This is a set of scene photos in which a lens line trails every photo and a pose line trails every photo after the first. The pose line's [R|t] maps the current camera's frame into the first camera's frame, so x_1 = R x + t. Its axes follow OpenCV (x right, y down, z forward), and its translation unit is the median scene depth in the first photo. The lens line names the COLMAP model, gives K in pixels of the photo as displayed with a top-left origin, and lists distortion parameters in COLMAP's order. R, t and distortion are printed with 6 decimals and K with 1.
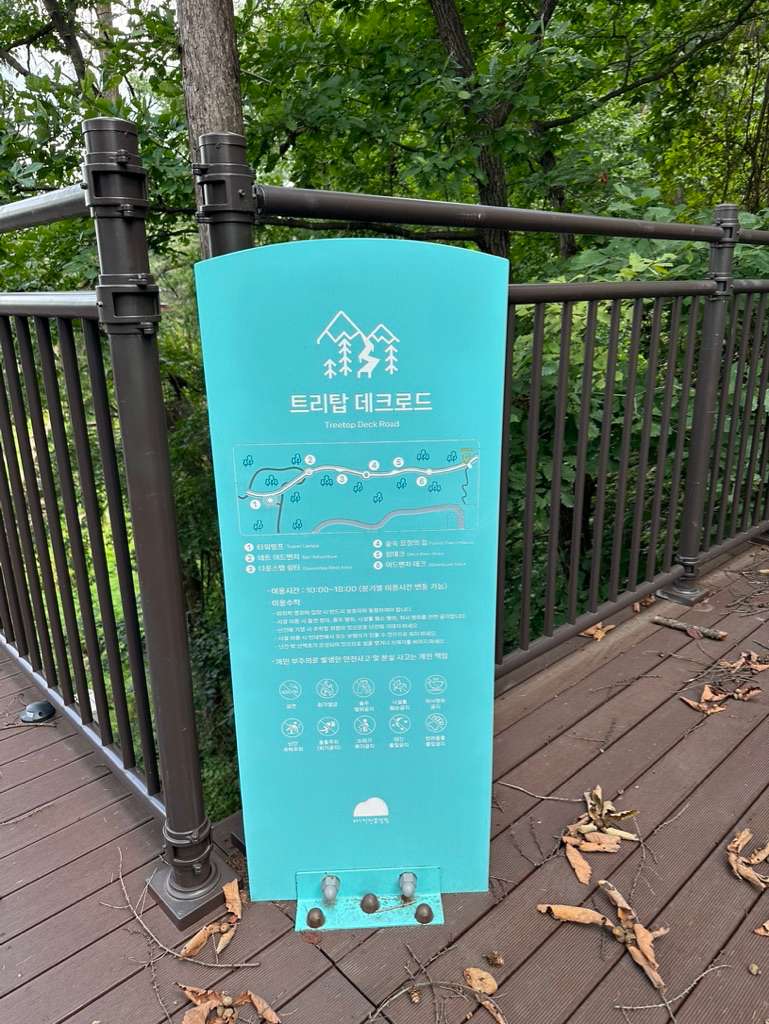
lens RADIAL K [[726.9, 0, 386.1], [0, 726.9, 511.4], [0, 0, 1]] dist [0.008855, 0.000398]
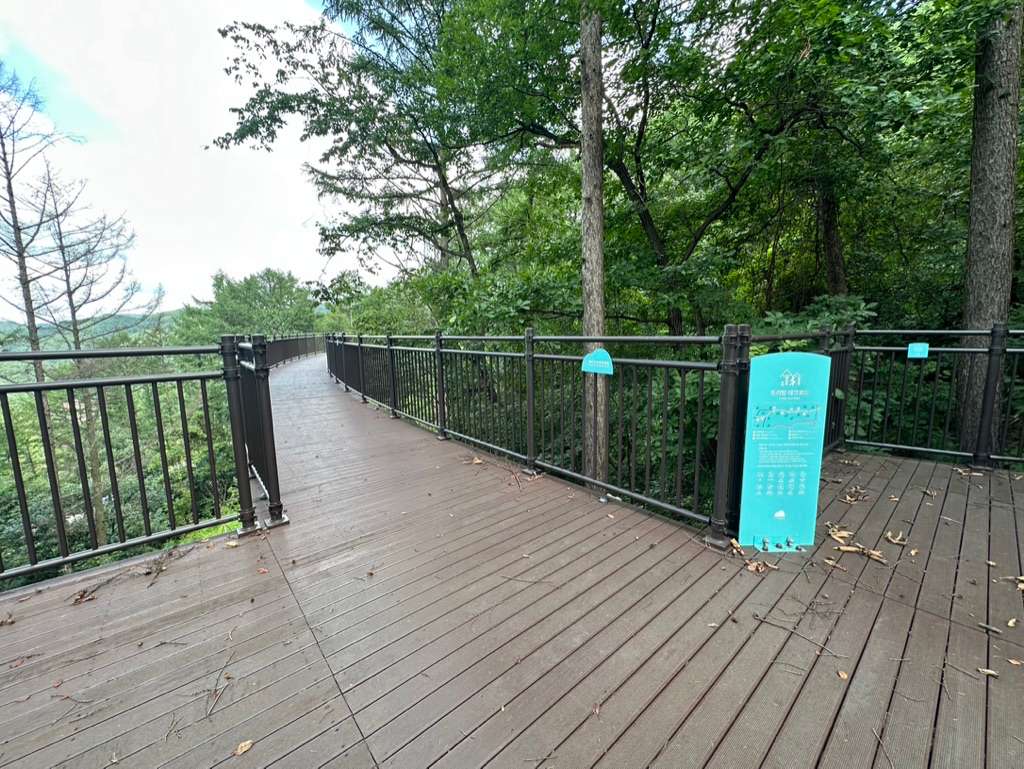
lens RADIAL K [[406.6, 0, 511.6], [0, 406.6, 386.5], [0, 0, 1]] dist [-0.000818, -0.000021]
pose [[0.998945, 0.010115, -0.044805, -1.230831], [-0.016900, 0.987964, -0.153758, 0.148745], [0.042711, 0.154353, 0.987092, -1.016906]]
